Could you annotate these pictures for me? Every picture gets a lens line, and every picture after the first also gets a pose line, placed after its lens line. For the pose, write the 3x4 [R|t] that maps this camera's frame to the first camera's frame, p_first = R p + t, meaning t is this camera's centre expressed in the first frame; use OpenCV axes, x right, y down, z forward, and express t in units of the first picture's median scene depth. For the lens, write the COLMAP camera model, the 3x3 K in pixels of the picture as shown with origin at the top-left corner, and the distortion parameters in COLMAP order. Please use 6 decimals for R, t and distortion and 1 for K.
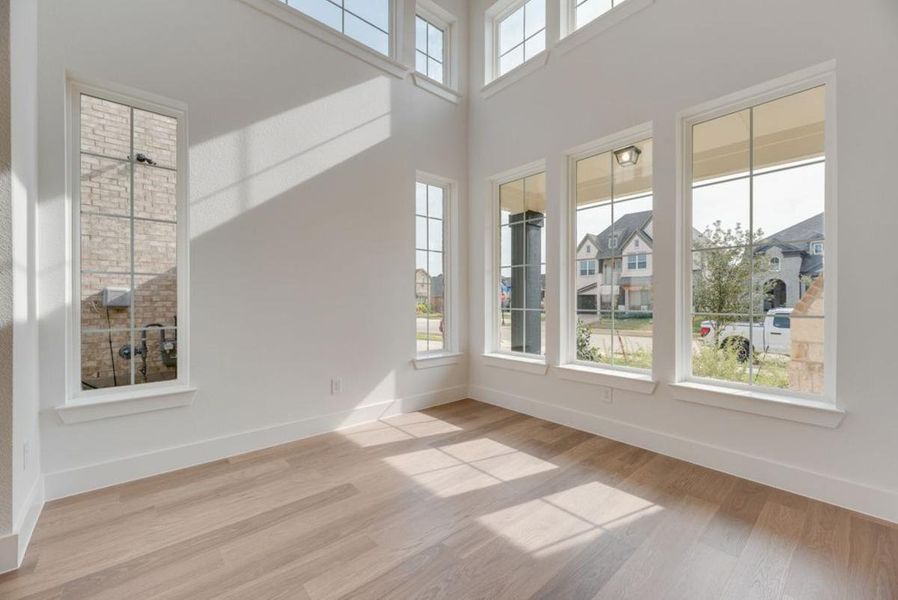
lens RADIAL K [[362.0, 0, 466.0], [0, 362.0, 302.7], [0, 0, 1]] dist [0.003972, -0.000789]
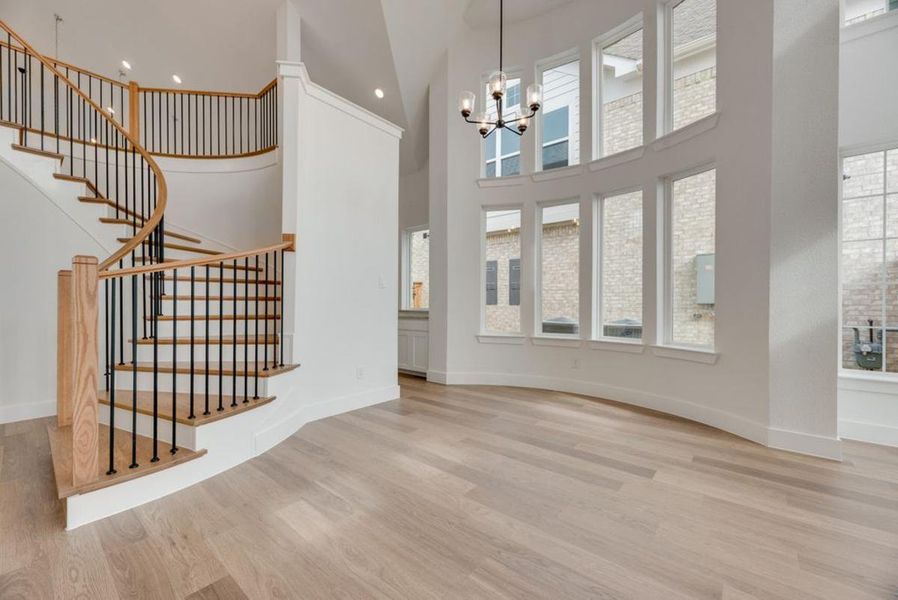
lens RADIAL K [[362.0, 0, 446.7], [0, 362.0, 301.6], [0, 0, 1]] dist [0.003972, -0.000789]
pose [[0.129626, -0.005931, -0.991545, 0.079295], [-0.002107, 0.999978, -0.006257, -0.006548], [0.991561, 0.002900, 0.129610, -0.424089]]
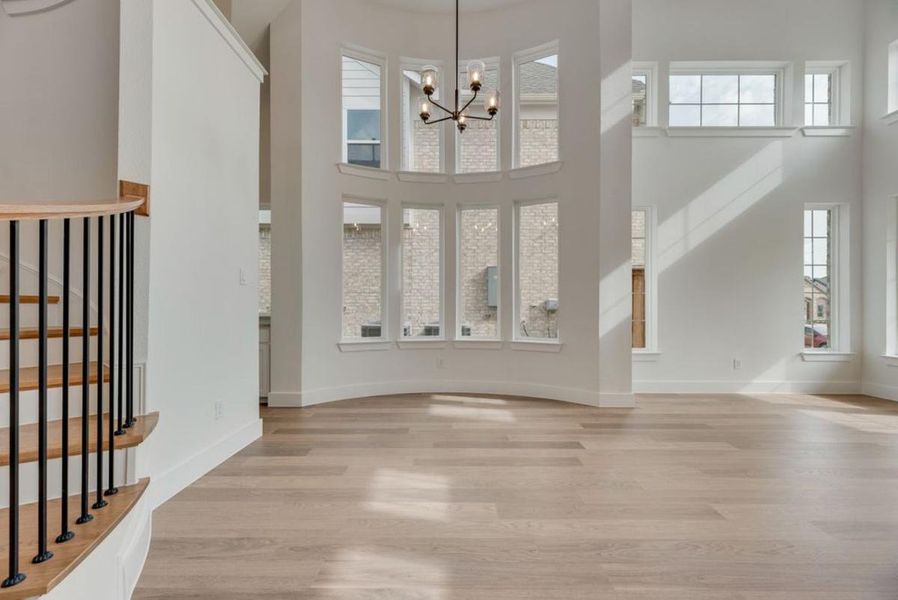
lens RADIAL K [[362.0, 0, 452.5], [0, 362.0, 306.6], [0, 0, 1]] dist [0.003972, -0.000789]
pose [[0.734920, -0.001381, -0.678153, -0.175048], [0.002132, 0.999998, 0.000274, -0.008078], [0.678151, -0.001647, 0.734921, -0.740721]]
